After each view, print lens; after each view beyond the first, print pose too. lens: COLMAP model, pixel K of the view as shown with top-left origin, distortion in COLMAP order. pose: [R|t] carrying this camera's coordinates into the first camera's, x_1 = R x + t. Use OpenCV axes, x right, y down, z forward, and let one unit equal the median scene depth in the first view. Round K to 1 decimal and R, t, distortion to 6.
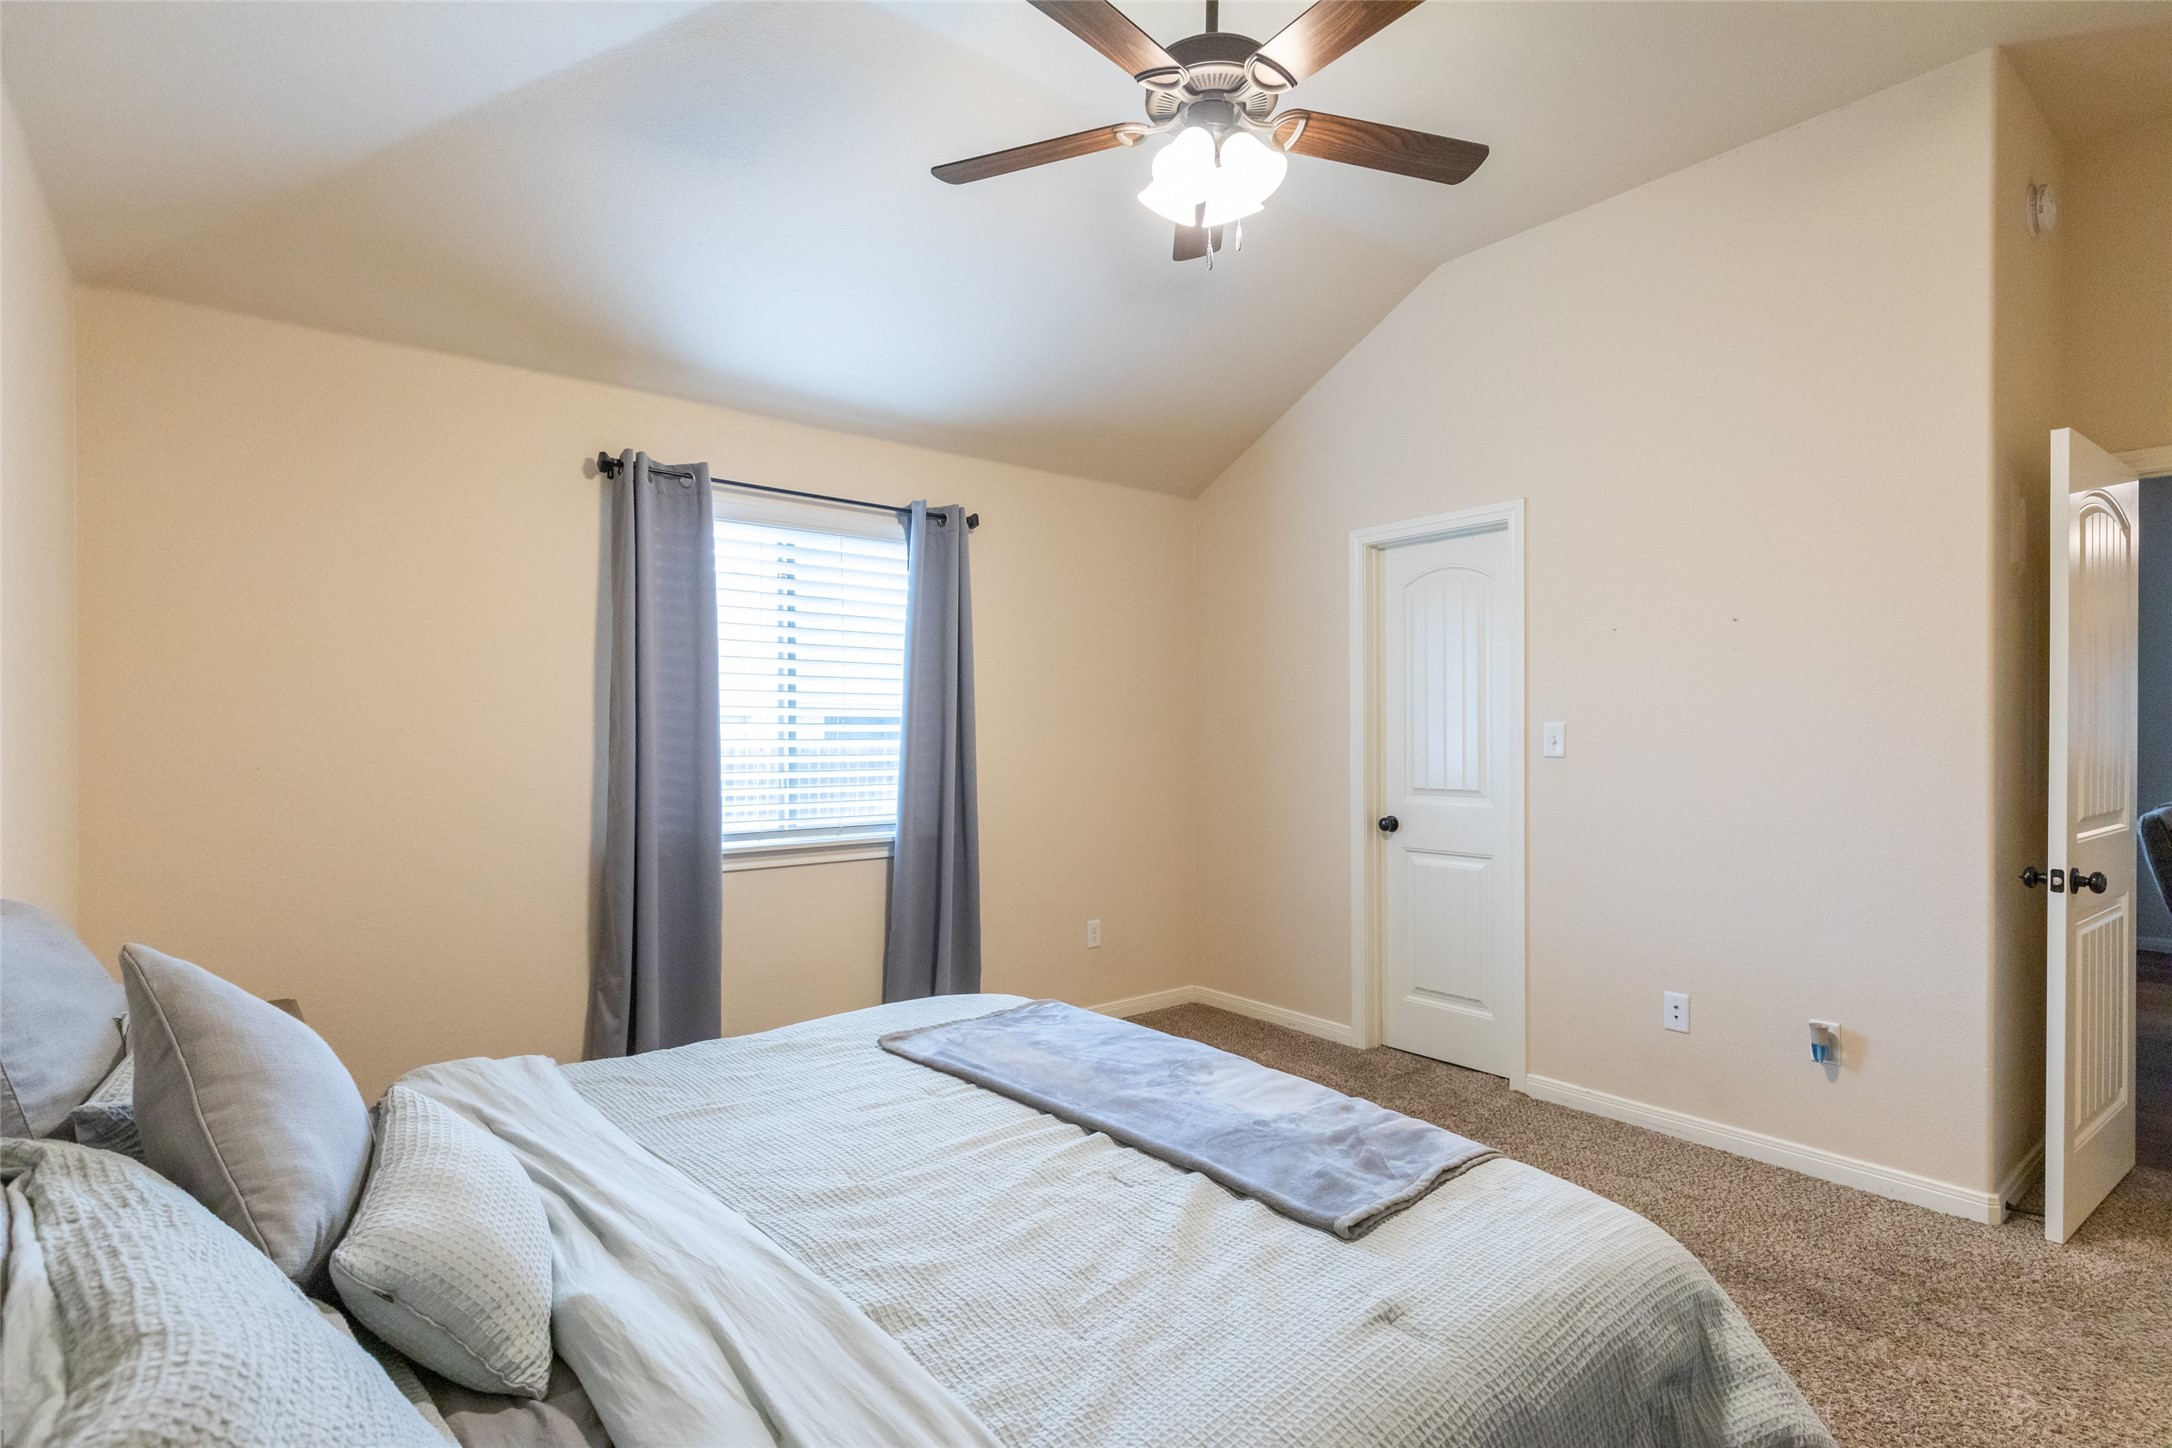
lens RADIAL K [[1076.6, 0, 1086.0], [0, 1076.6, 724.0], [0, 0, 1]] dist [0.004931, 0.000305]
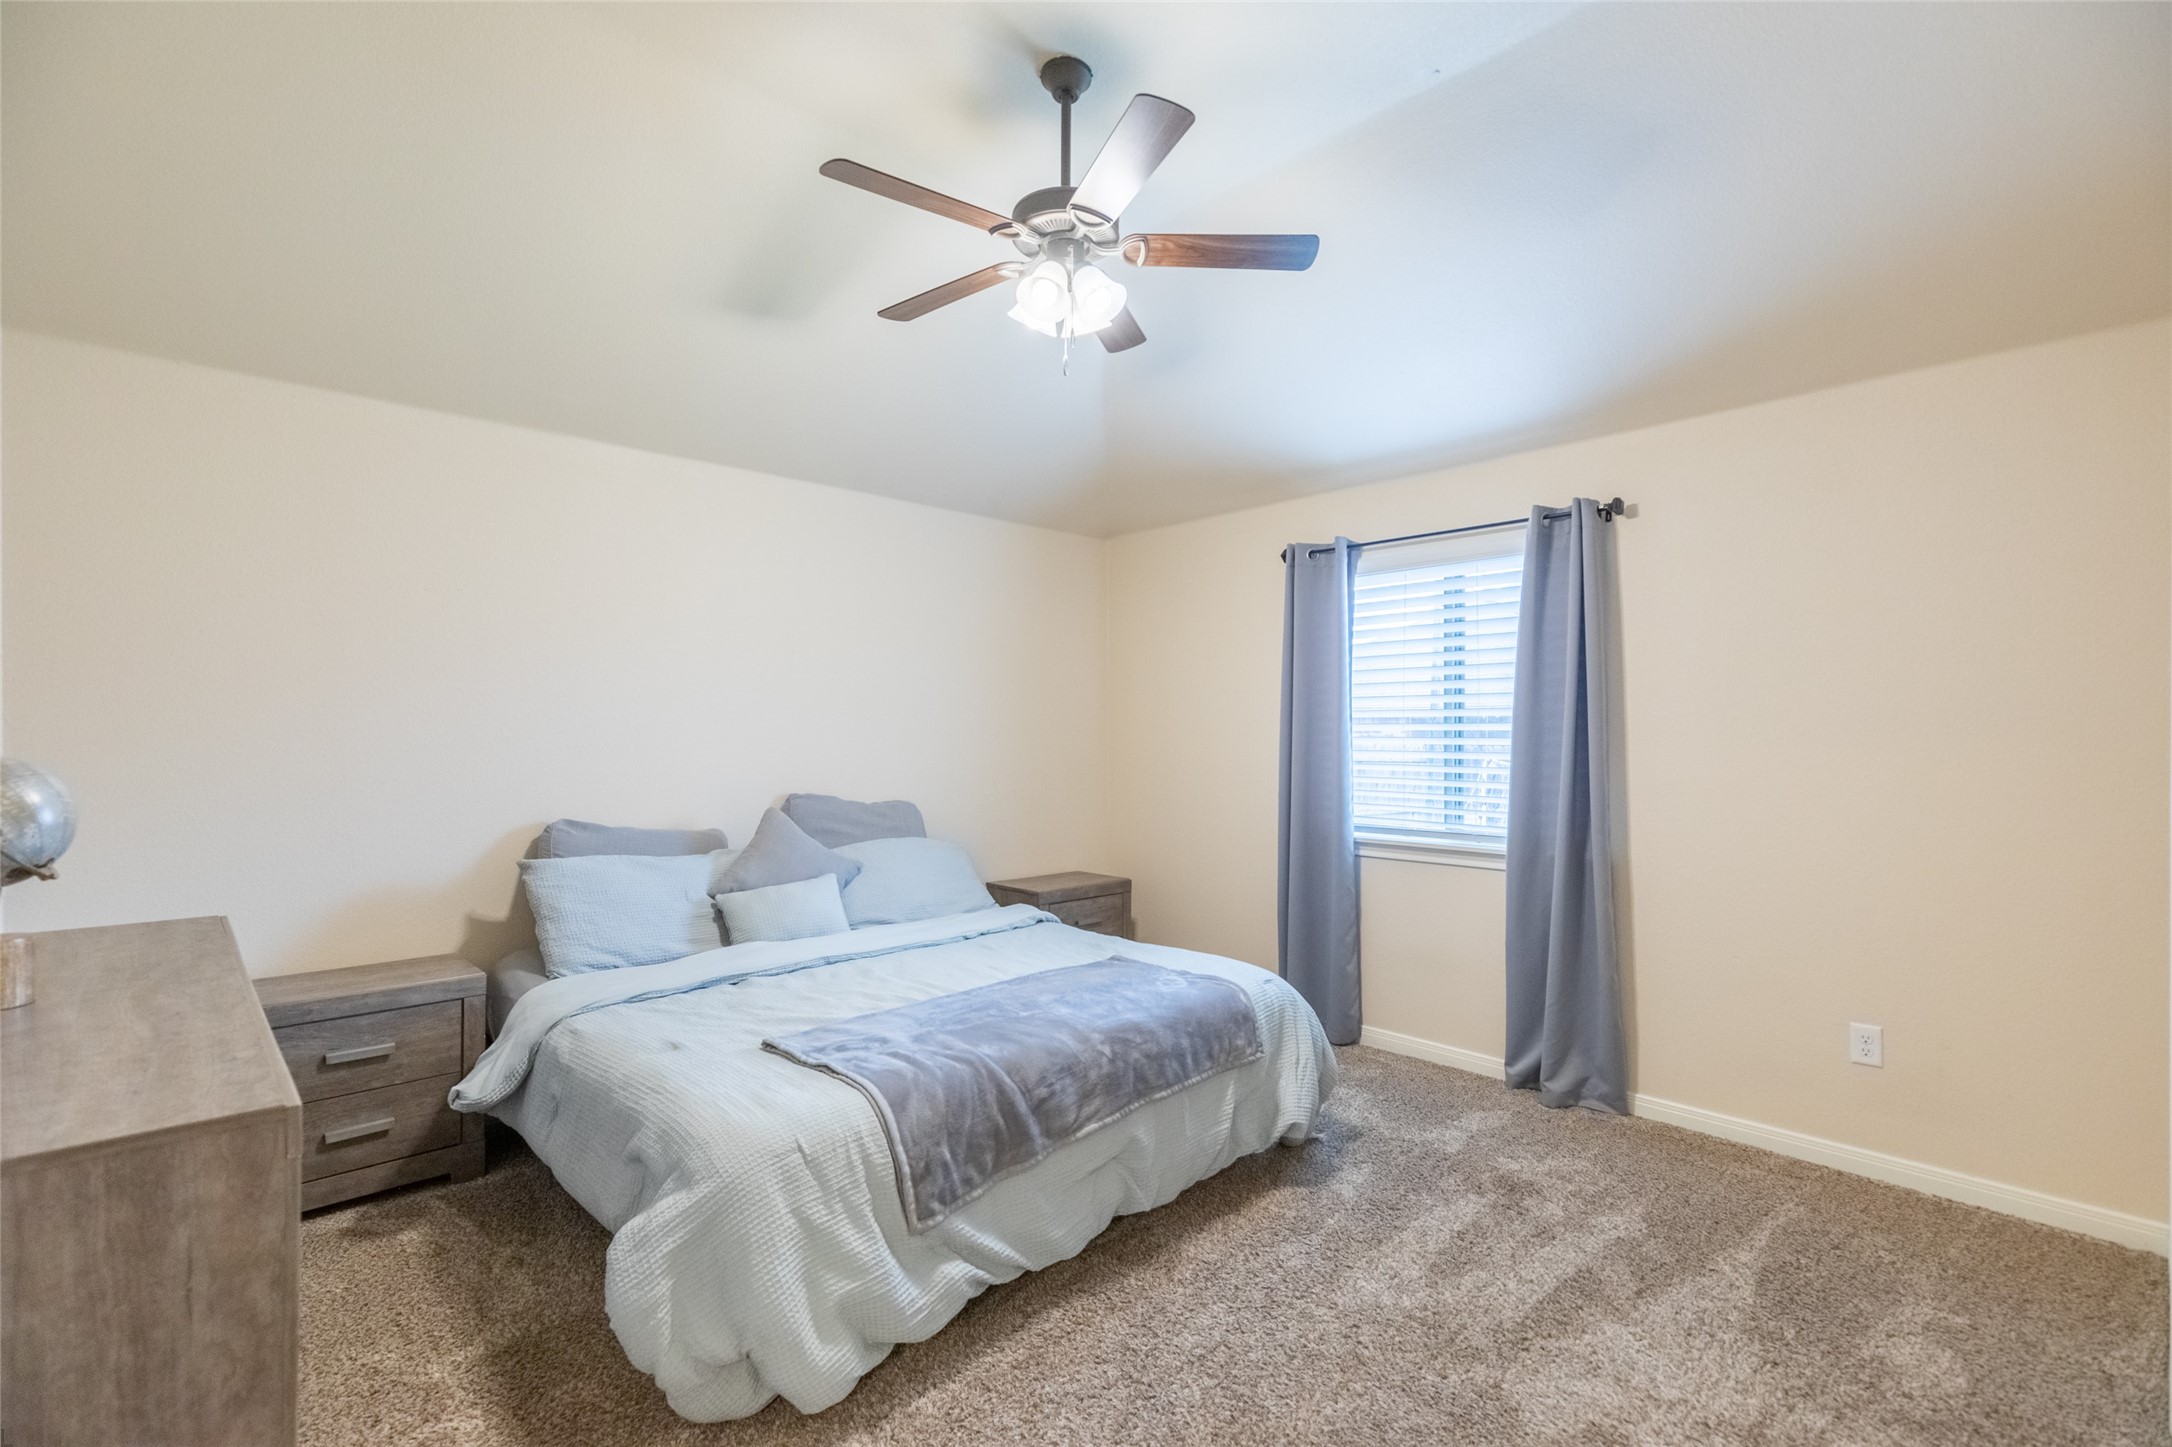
lens RADIAL K [[983.0, 0, 1082.1], [0, 983.0, 728.2], [0, 0, 1]] dist [0.000297, 0.000203]
pose [[0.078608, -0.011121, -0.996844, 0.803486], [0.002426, 0.999937, -0.010964, -0.000214], [0.996903, -0.001557, 0.078630, 0.608775]]
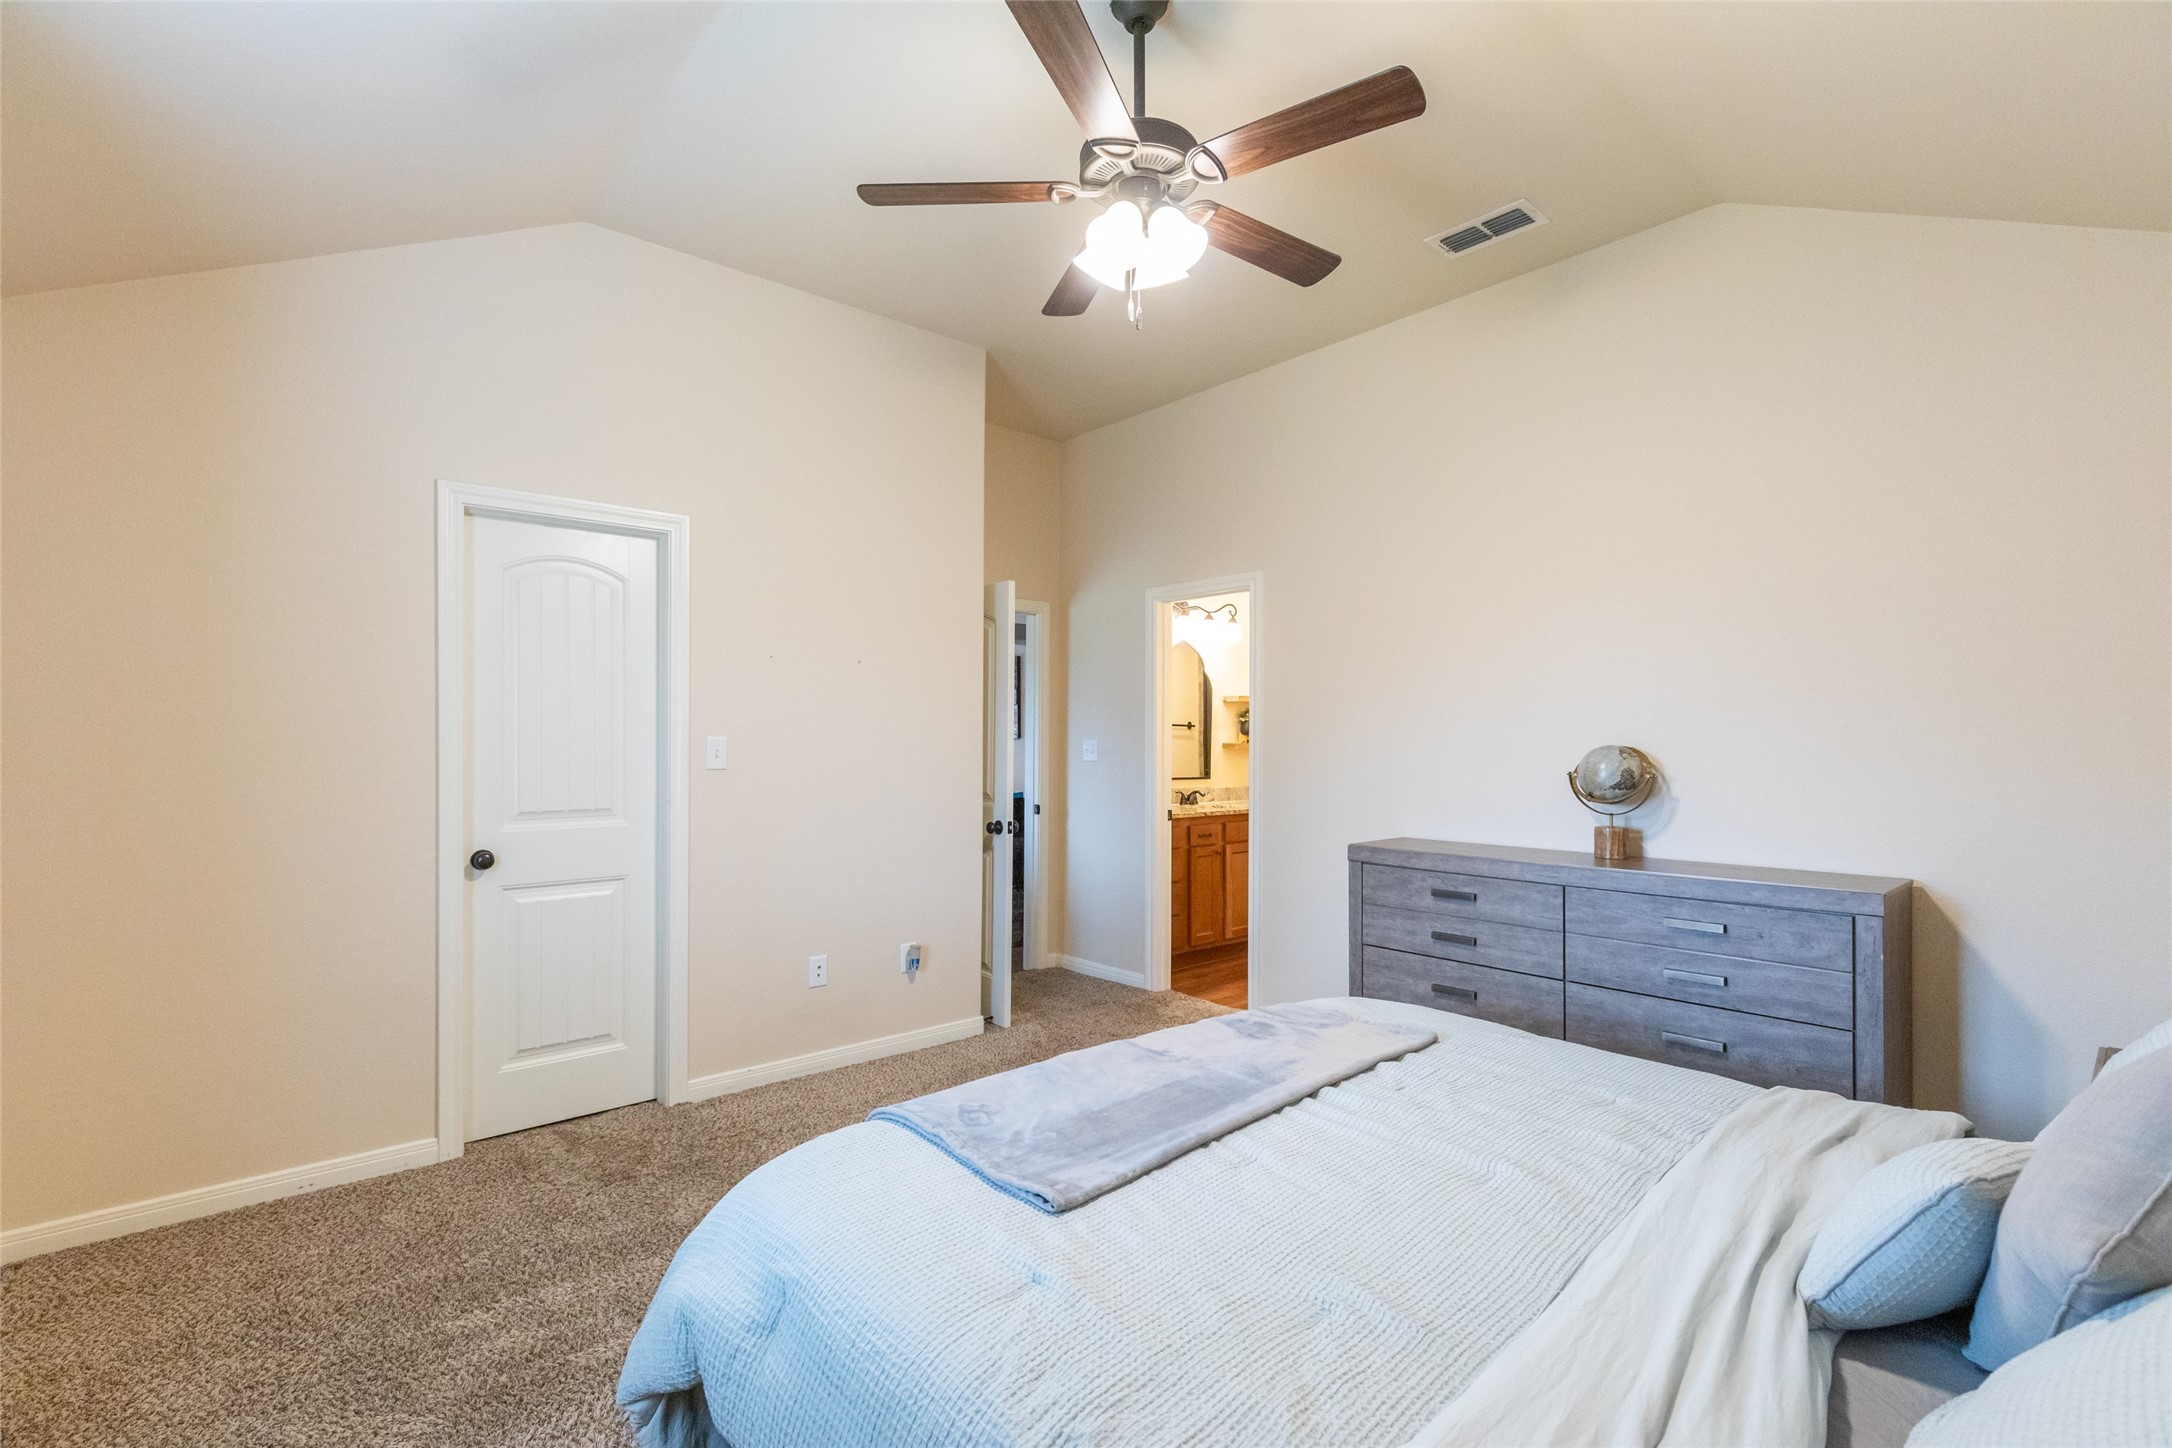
lens RADIAL K [[983.0, 0, 1082.1], [0, 983.0, 728.7], [0, 0, 1]] dist [0.000297, 0.000203]
pose [[-0.041466, 0.014375, 0.999036, -0.574969], [-0.007493, 0.999864, -0.014698, 0.002395], [-0.999112, -0.008095, -0.041353, 0.715921]]
